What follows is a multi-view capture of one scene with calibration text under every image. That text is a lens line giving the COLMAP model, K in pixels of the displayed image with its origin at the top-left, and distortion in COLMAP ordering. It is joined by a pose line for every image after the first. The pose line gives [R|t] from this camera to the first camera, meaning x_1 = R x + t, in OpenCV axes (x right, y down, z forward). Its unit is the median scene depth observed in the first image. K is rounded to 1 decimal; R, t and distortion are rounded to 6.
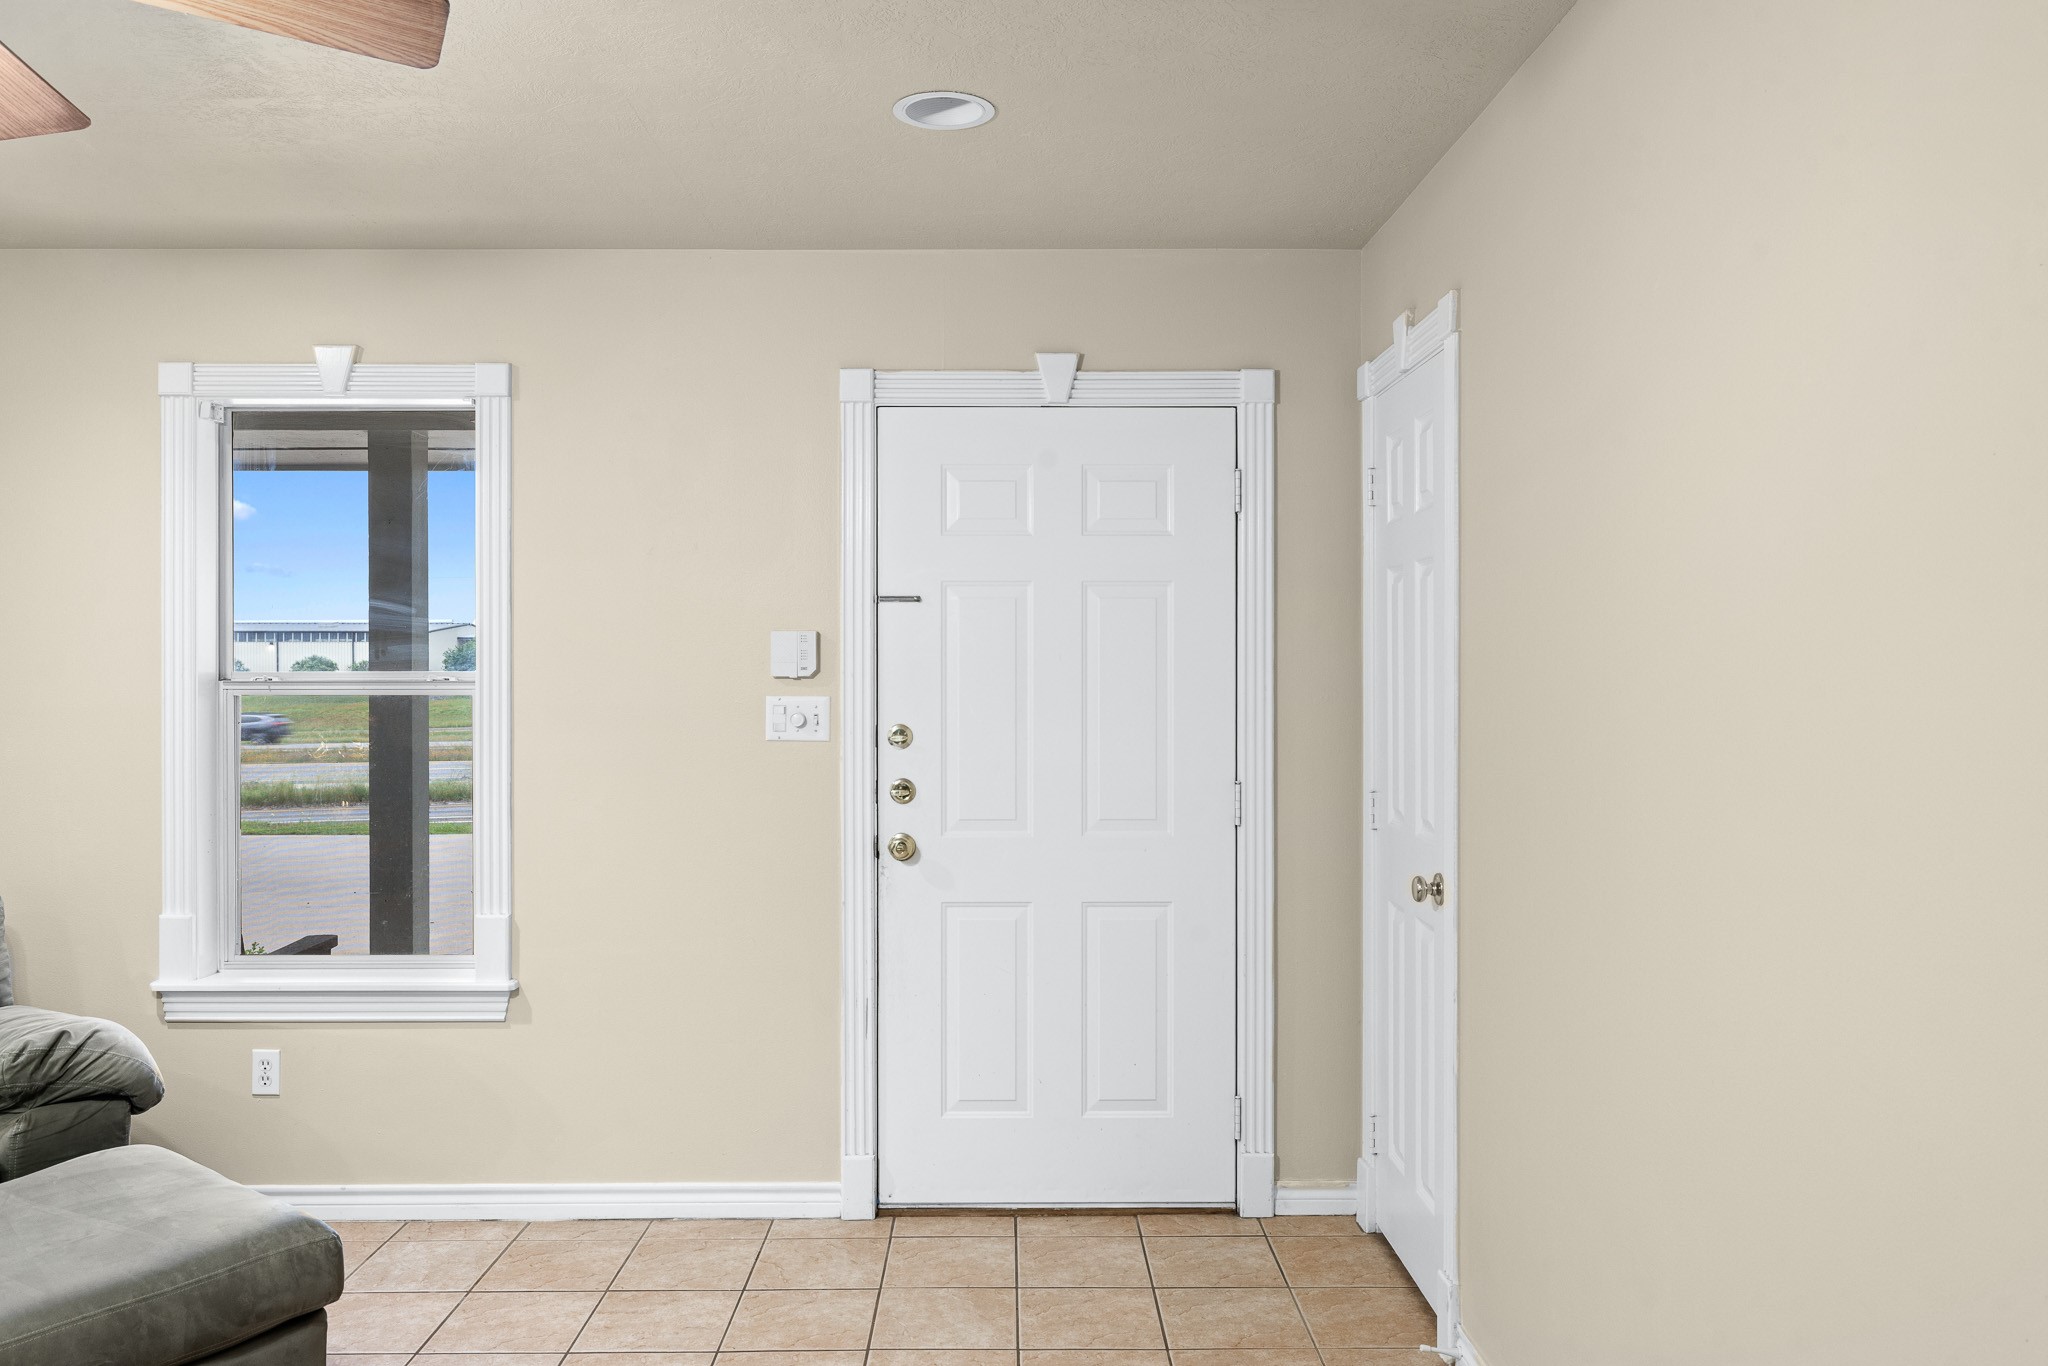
lens RADIAL K [[1527.4, 0, 1028.6], [0, 1527.4, 671.9], [0, 0, 1]] dist [-0.001281, -0.000970]
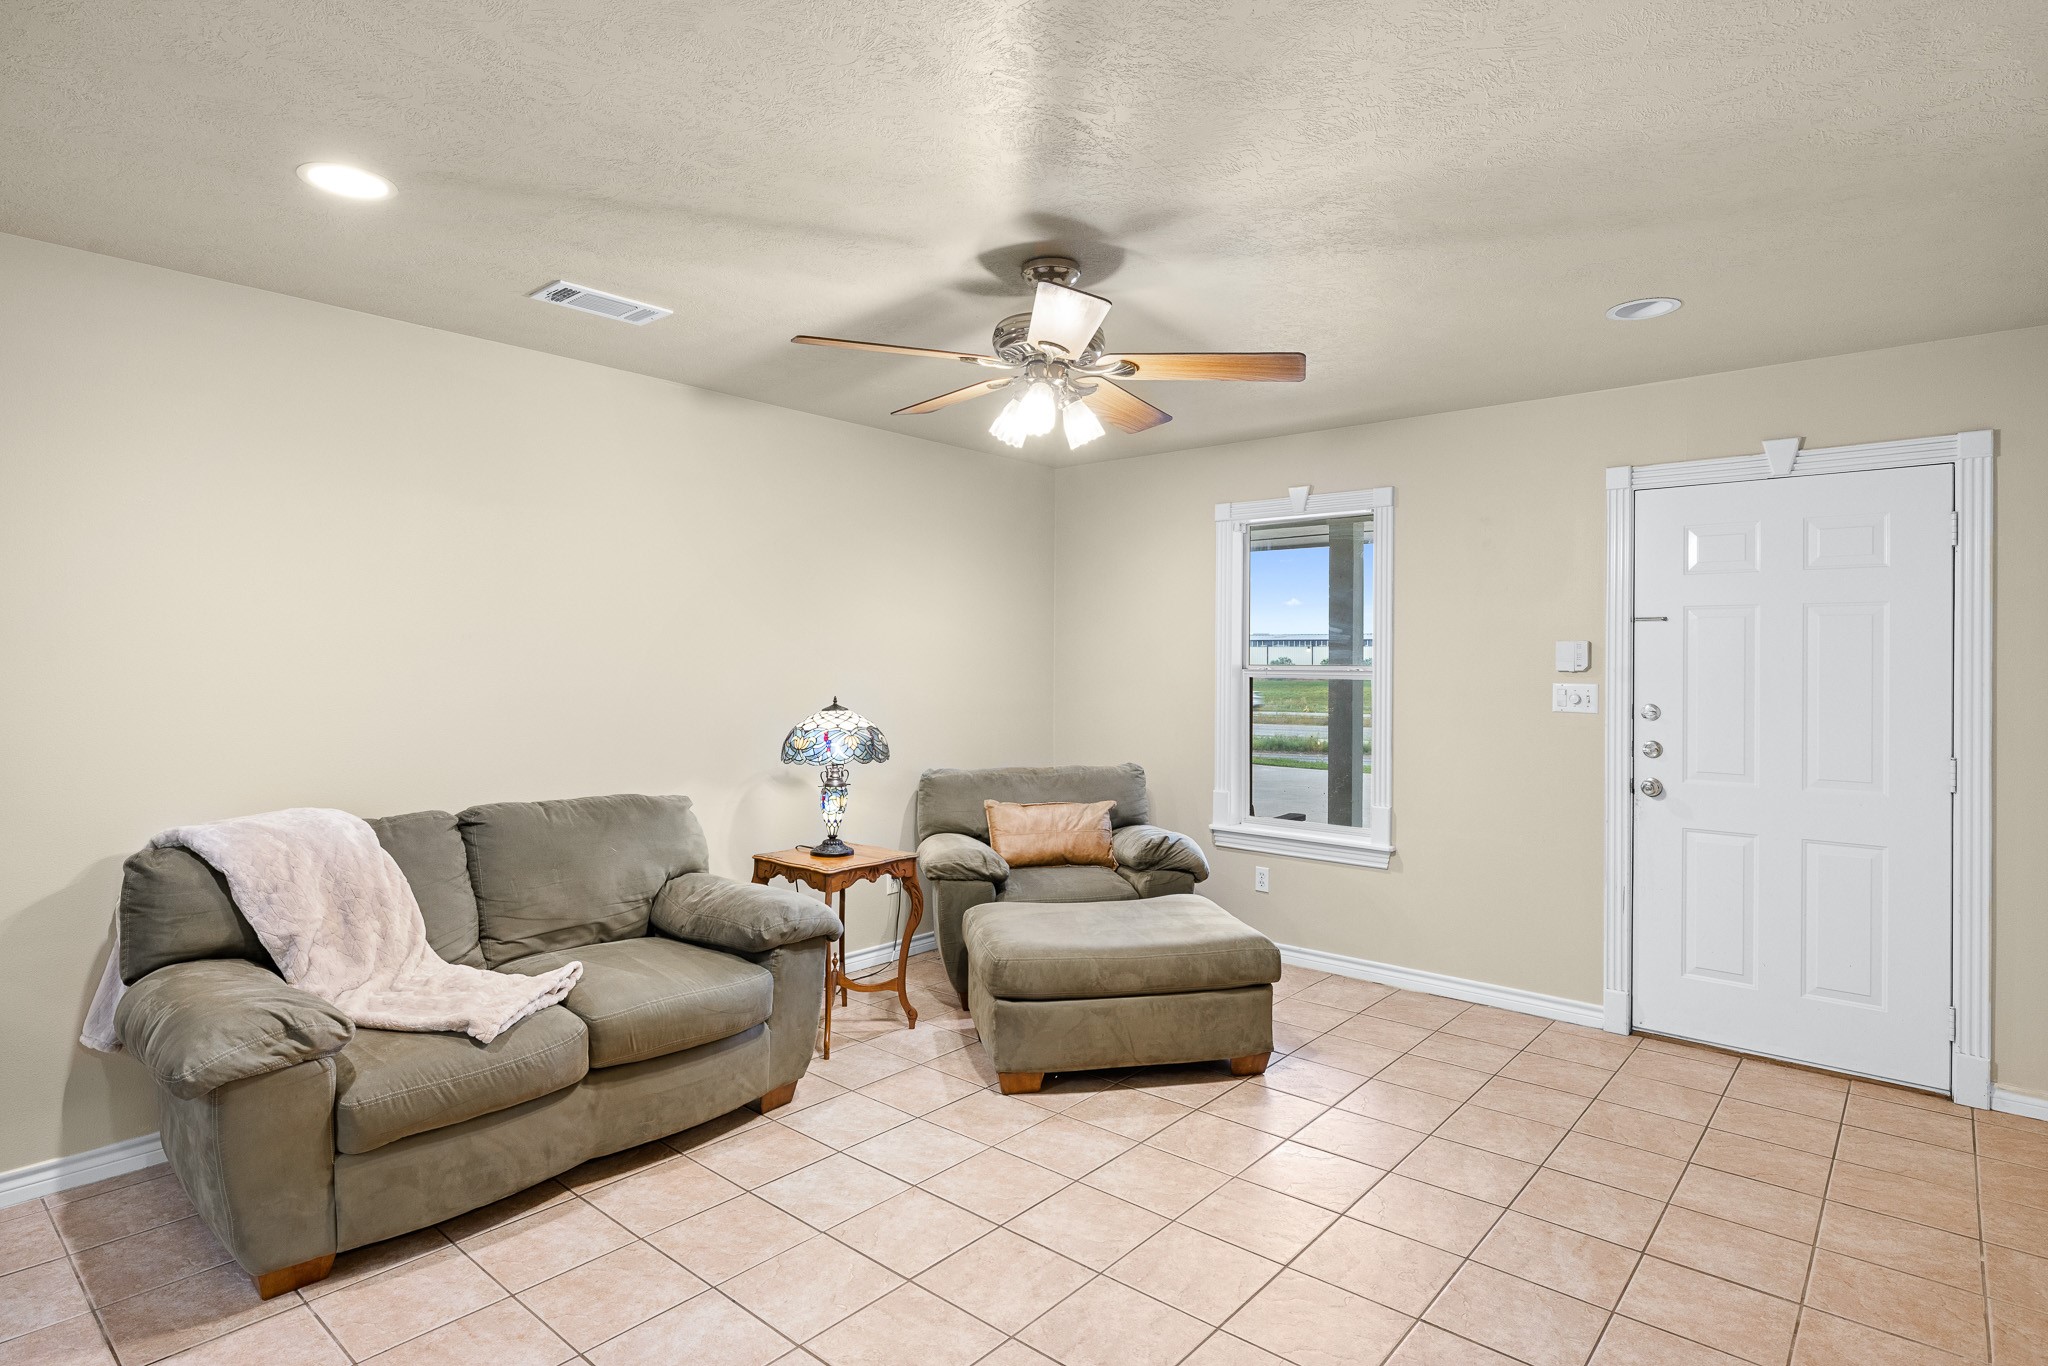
lens RADIAL K [[1102.9, 0, 1038.0], [0, 1102.9, 662.0], [0, 0, 1]] dist [0.004112, -0.000093]
pose [[0.761653, 0.007715, -0.647939, 0.156606], [-0.010539, 0.999944, -0.000482, 0.000507], [0.647900, 0.007196, 0.761692, -0.197172]]
